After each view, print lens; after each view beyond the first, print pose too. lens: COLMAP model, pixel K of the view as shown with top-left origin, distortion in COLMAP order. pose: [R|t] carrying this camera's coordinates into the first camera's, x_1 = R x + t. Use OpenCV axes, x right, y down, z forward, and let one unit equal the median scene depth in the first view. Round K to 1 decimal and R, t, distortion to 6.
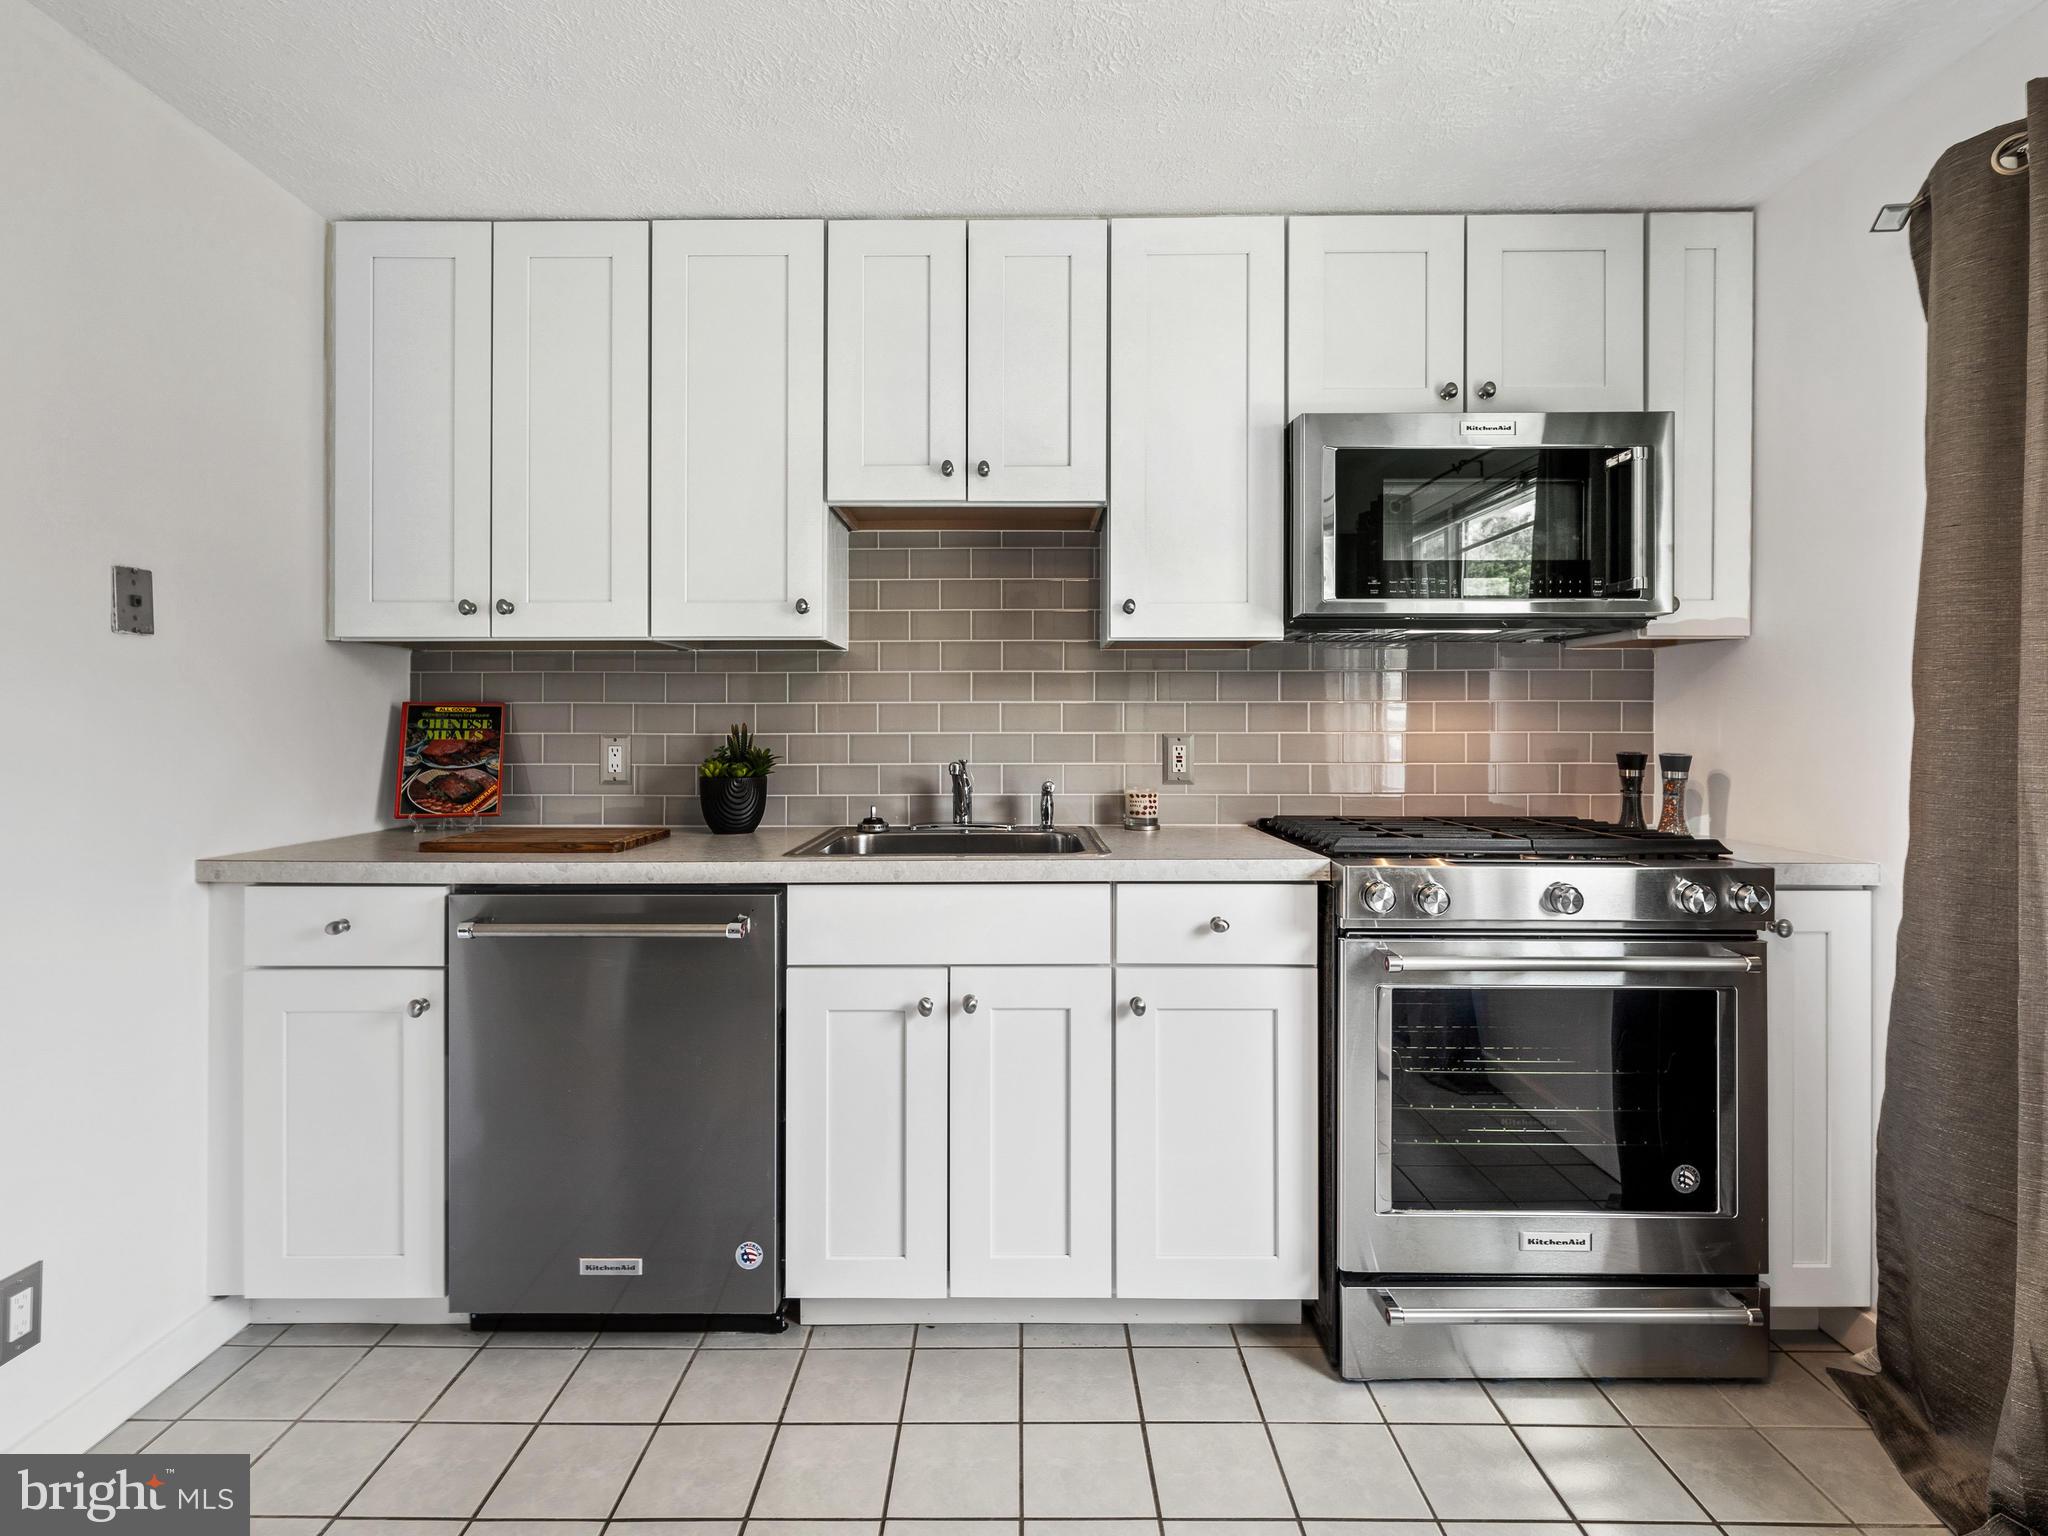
lens RADIAL K [[969.9, 0, 1025.1], [0, 969.9, 733.6], [0, 0, 1]] dist [-0.003756, 0.000889]
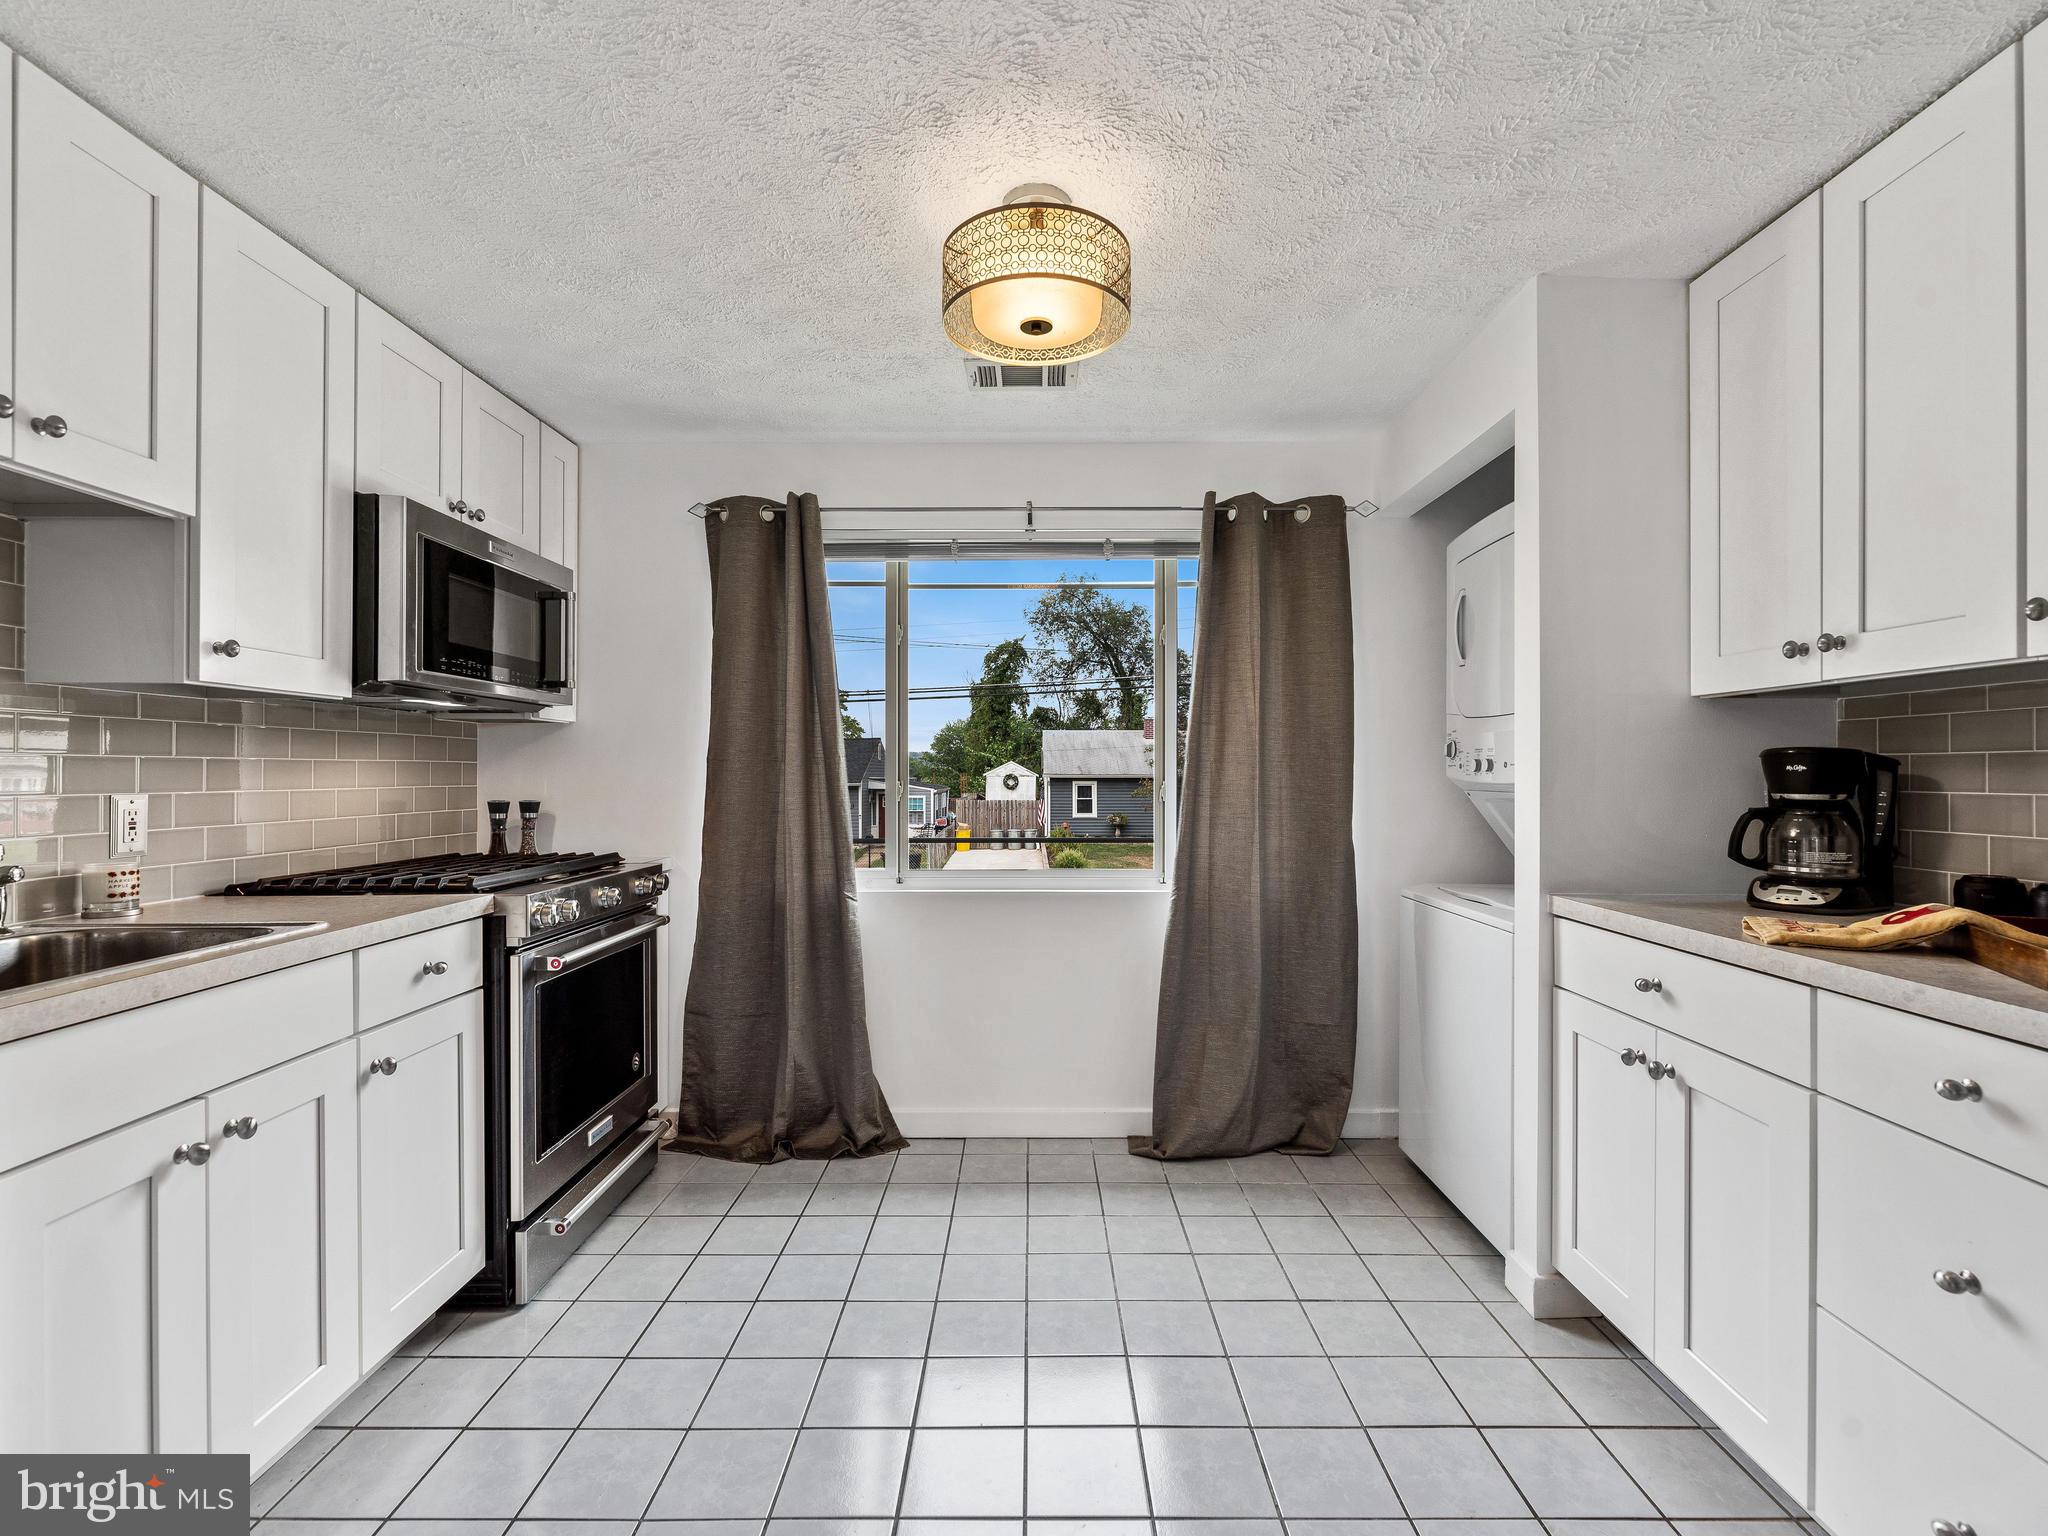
lens RADIAL K [[969.9, 0, 1014.2], [0, 969.9, 772.0], [0, 0, 1]] dist [-0.003756, 0.000889]
pose [[-0.006406, 0.000478, 0.999979, -0.877305], [0.003631, 0.999993, -0.000454, -0.020055], [-0.999973, 0.003628, -0.006407, 0.349291]]
